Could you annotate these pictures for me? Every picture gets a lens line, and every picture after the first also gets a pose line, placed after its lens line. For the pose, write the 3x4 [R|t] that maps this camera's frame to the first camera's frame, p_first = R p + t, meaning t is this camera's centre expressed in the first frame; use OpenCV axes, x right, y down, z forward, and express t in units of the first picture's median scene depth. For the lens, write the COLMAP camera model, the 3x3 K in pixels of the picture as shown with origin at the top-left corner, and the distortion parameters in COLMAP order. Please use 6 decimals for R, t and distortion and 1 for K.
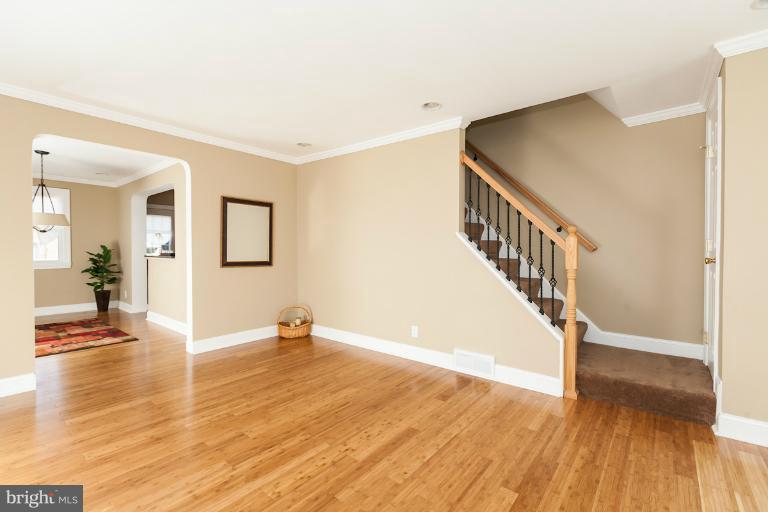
lens RADIAL K [[341.3, 0, 382.5], [0, 341.3, 253.1], [0, 0, 1]] dist [0.002582, -0.000001]
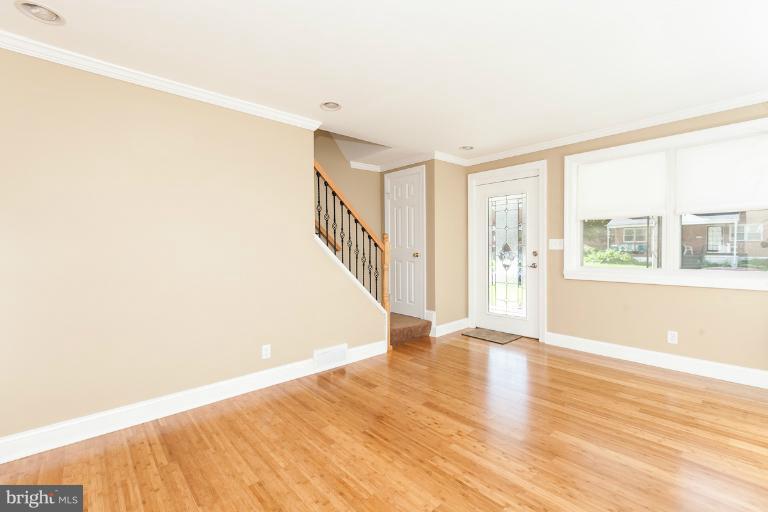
lens RADIAL K [[341.3, 0, 382.5], [0, 341.3, 253.1], [0, 0, 1]] dist [0.002582, -0.000001]
pose [[0.150929, -0.020731, 0.988327, -0.881821], [0.021574, 0.999611, 0.017673, -0.022776], [-0.988309, 0.018655, 0.151317, 0.775697]]
